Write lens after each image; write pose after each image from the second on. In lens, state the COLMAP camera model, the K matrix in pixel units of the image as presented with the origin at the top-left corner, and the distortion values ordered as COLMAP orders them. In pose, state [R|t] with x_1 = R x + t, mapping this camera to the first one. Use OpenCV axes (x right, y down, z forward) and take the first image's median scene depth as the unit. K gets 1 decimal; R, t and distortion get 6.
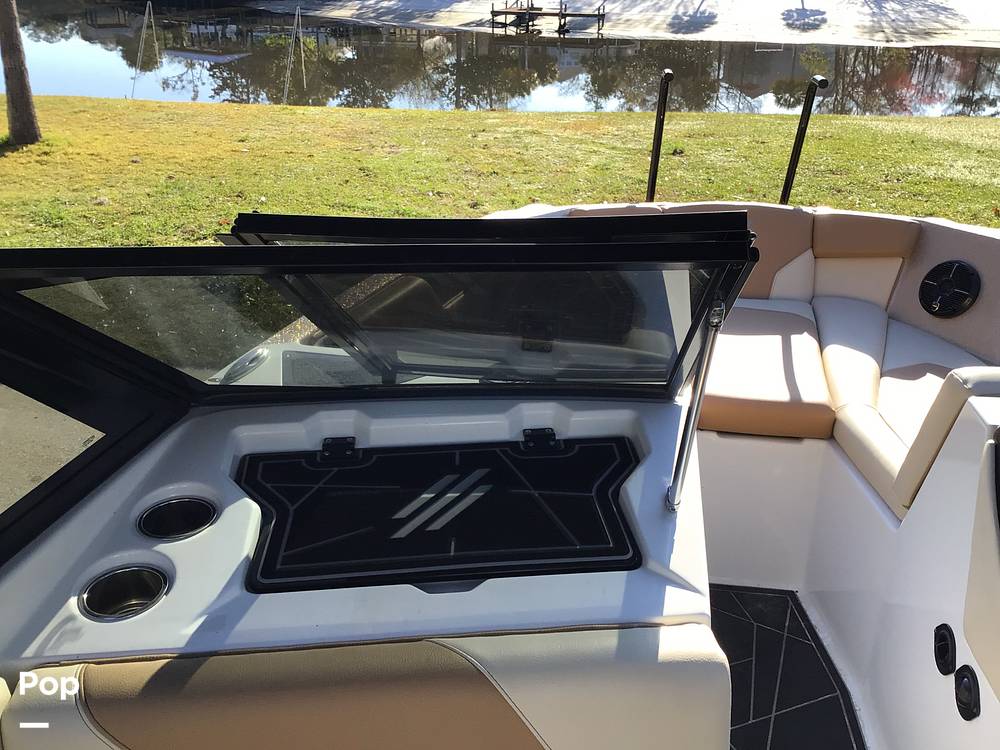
lens RADIAL K [[896.2, 0, 496.6], [0, 896.2, 375.1], [0, 0, 1]] dist [0.069202, -0.134979]
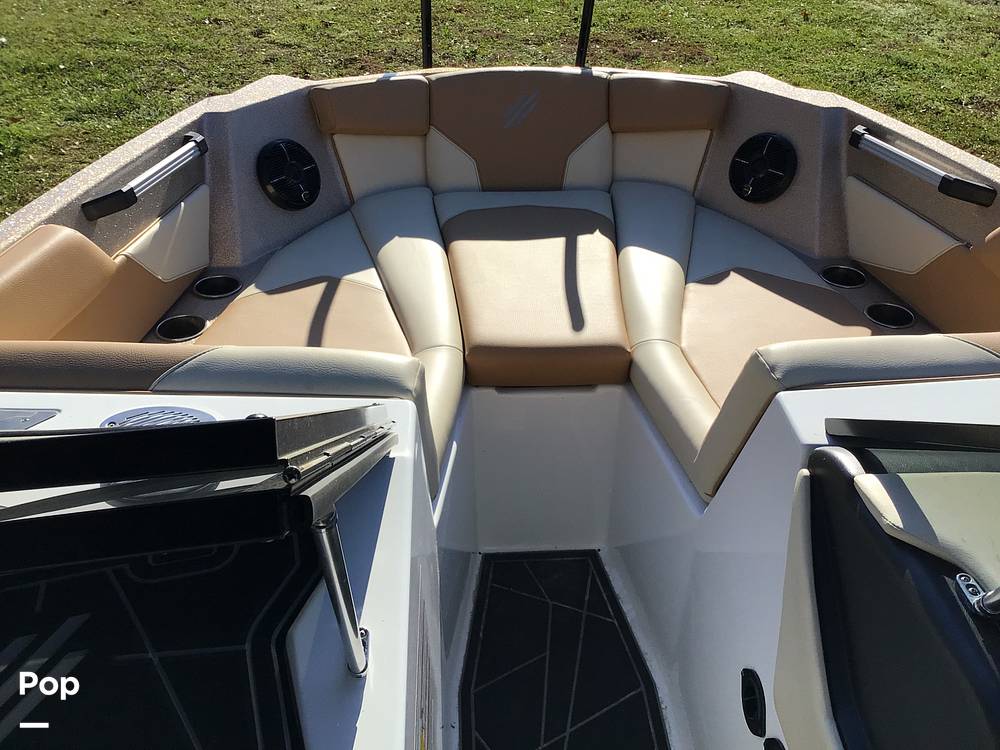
lens RADIAL K [[896.2, 0, 499.4], [0, 896.2, 365.9], [0, 0, 1]] dist [0.069202, -0.134979]
pose [[0.980835, -0.108263, 0.161992, 0.018875], [0.076236, 0.978376, 0.192274, -0.016689], [-0.179305, -0.176239, 0.967879, 0.034185]]
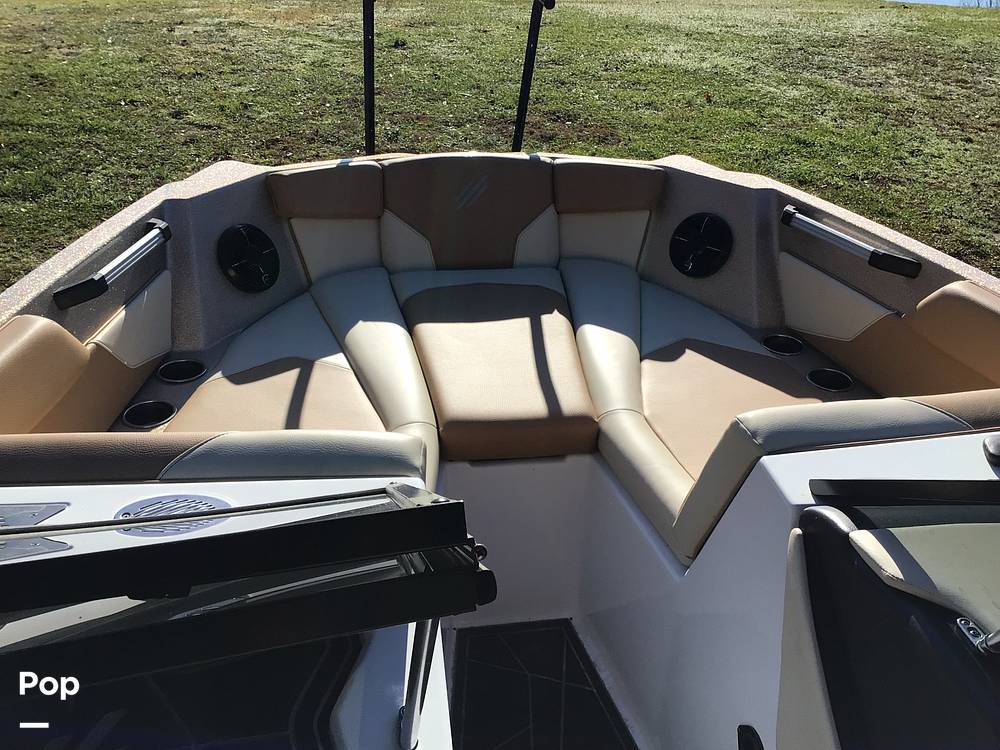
lens RADIAL K [[896.2, 0, 501.9], [0, 896.2, 368.7], [0, 0, 1]] dist [0.069202, -0.134979]
pose [[0.956639, -0.123781, 0.263666, 0.010636], [0.093075, 0.987658, 0.125970, -0.018501], [-0.276004, -0.095967, 0.956353, 0.032531]]
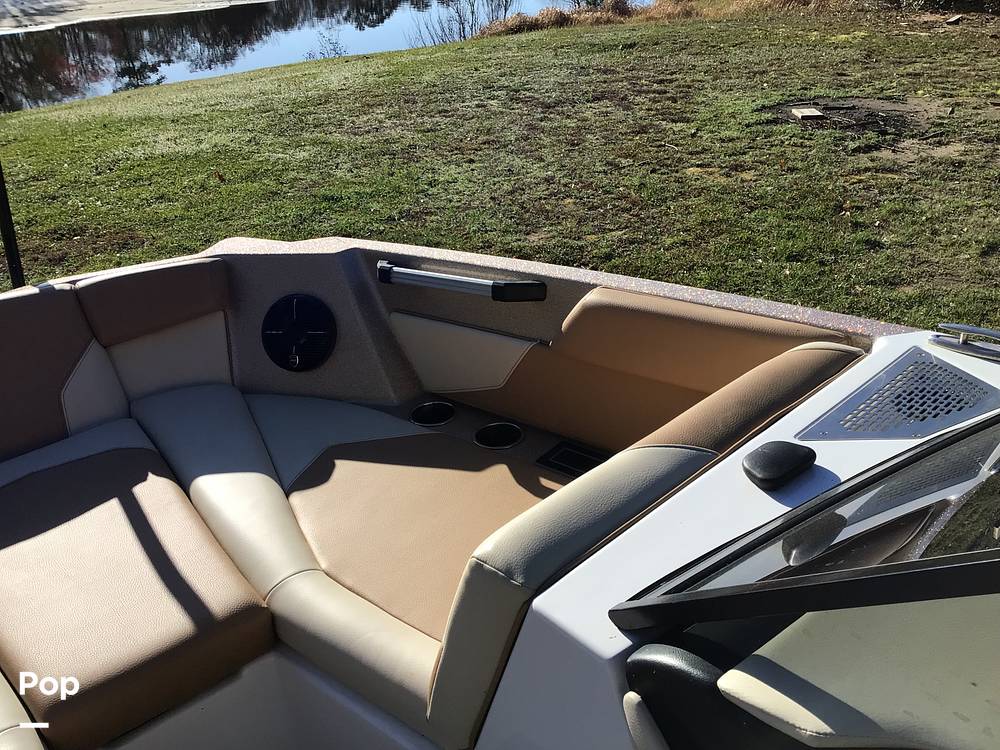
lens RADIAL K [[896.2, 0, 497.2], [0, 896.2, 383.8], [0, 0, 1]] dist [0.069202, -0.134979]
pose [[0.661335, -0.389795, 0.640856, 0.021190], [0.371400, 0.912454, 0.171723, -0.021944], [-0.651689, 0.124447, 0.748208, 0.061462]]
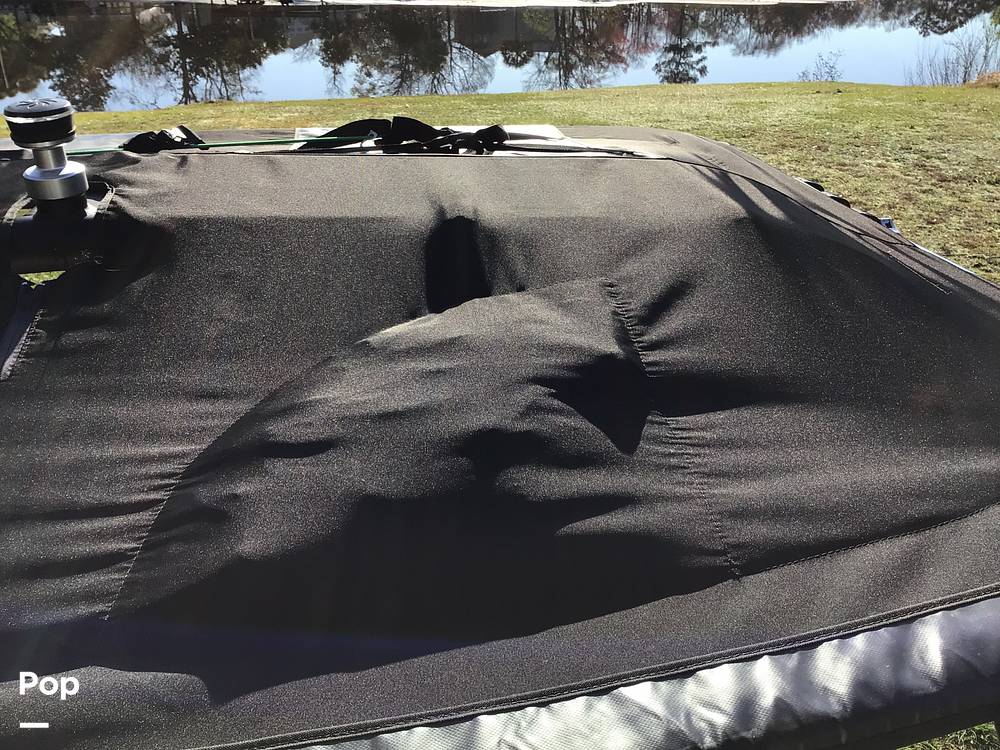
lens RADIAL K [[896.2, 0, 515.9], [0, 896.2, 372.1], [0, 0, 1]] dist [0.069202, -0.134979]
pose [[0.958474, -0.131658, 0.252969, 0.041296], [0.121015, 0.990998, 0.057253, -0.010212], [-0.258230, -0.024262, 0.965779, -0.131515]]
